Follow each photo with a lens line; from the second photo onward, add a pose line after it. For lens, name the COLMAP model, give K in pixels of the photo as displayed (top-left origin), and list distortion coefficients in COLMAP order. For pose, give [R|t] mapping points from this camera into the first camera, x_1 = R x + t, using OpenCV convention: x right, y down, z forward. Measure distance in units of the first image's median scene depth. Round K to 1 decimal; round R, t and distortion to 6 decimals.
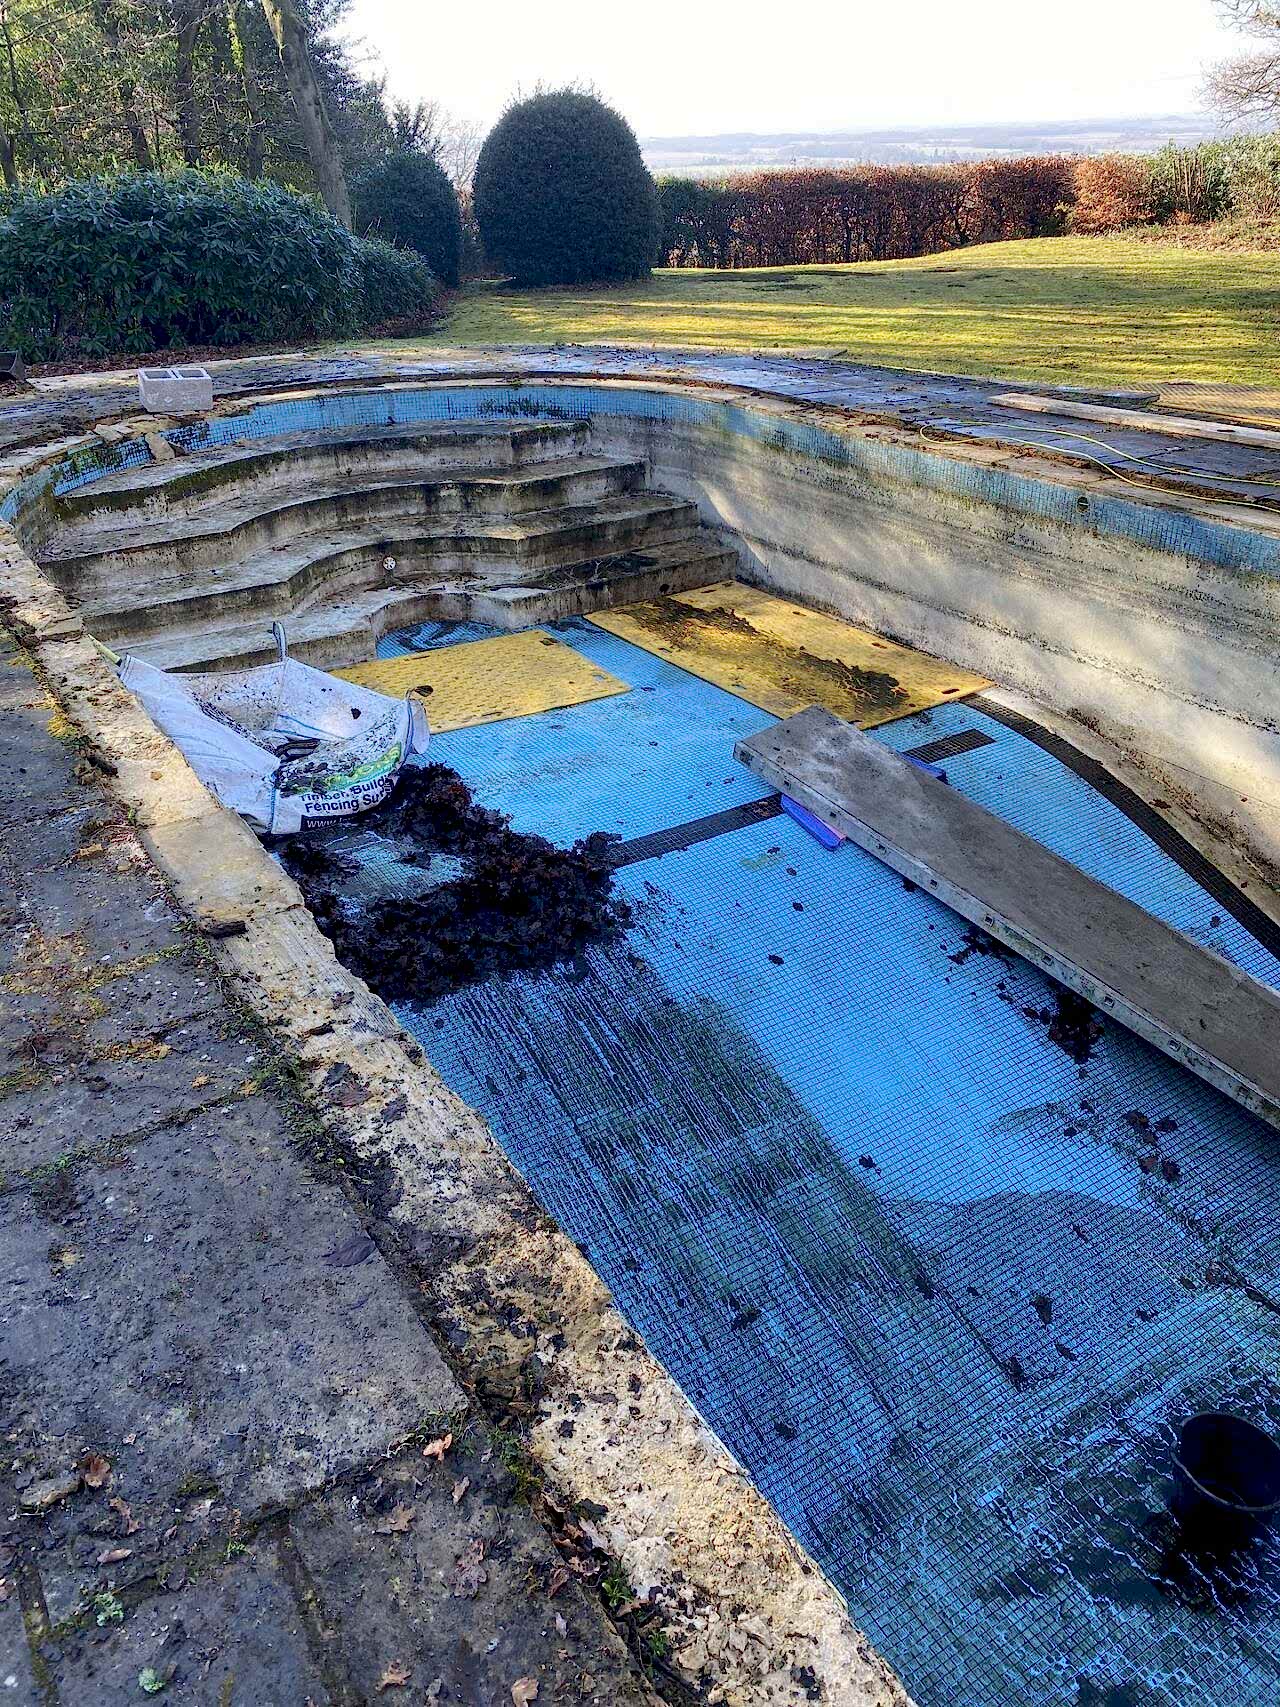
lens RADIAL K [[1315.1, 0, 563.2], [0, 1315.1, 820.8], [0, 0, 1]] dist [0.010390, -0.009994]
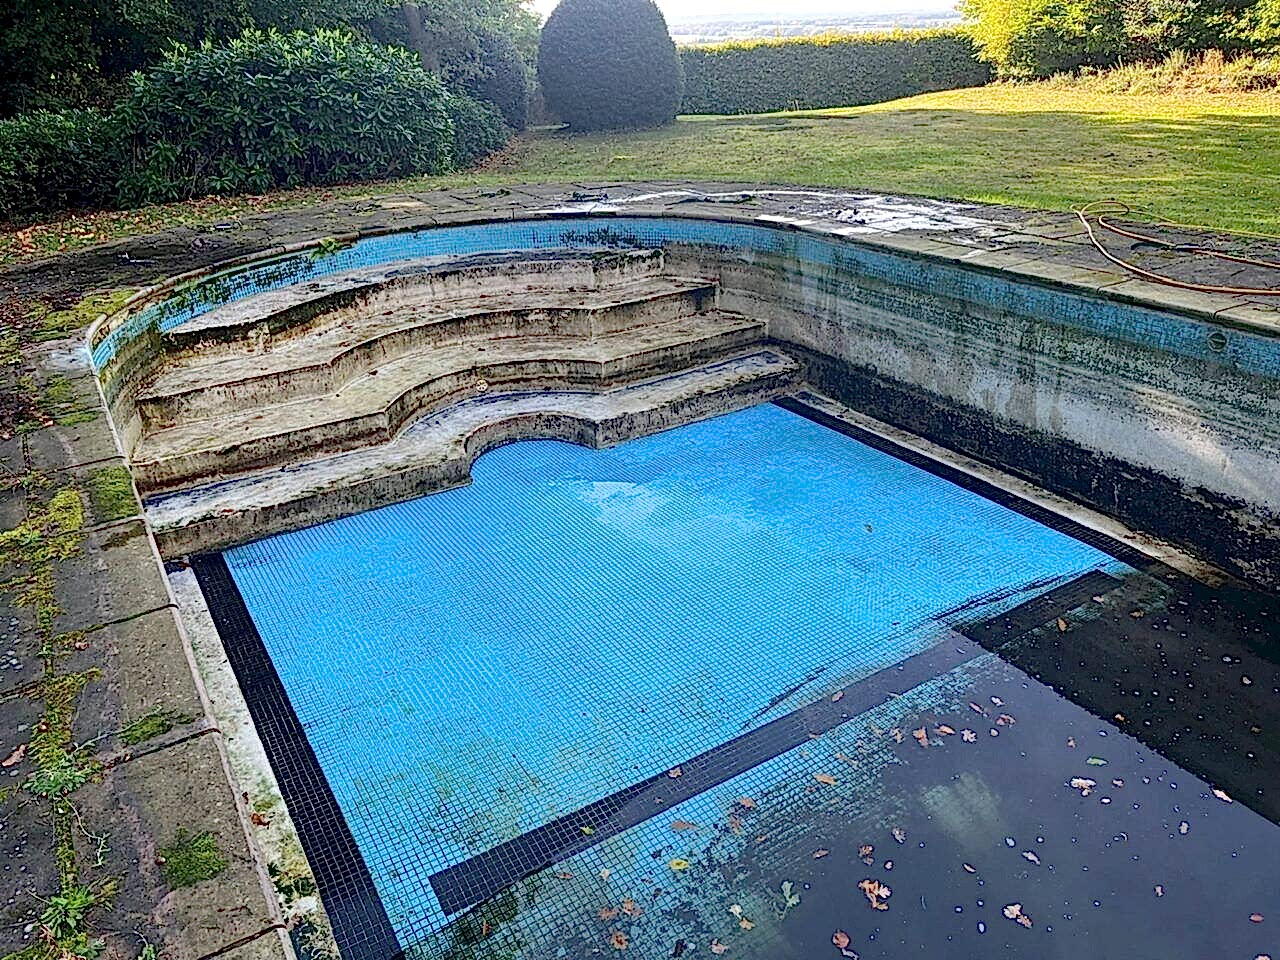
lens RADIAL K [[959.4, 0, 608.7], [0, 959.4, 474.2], [0, 0, 1]] dist [0.015889, 0.004022]
pose [[0.999828, -0.017147, 0.007066, -0.035592], [0.017437, 0.998910, -0.043298, -0.085667], [-0.006315, 0.043414, 0.999037, 0.219363]]
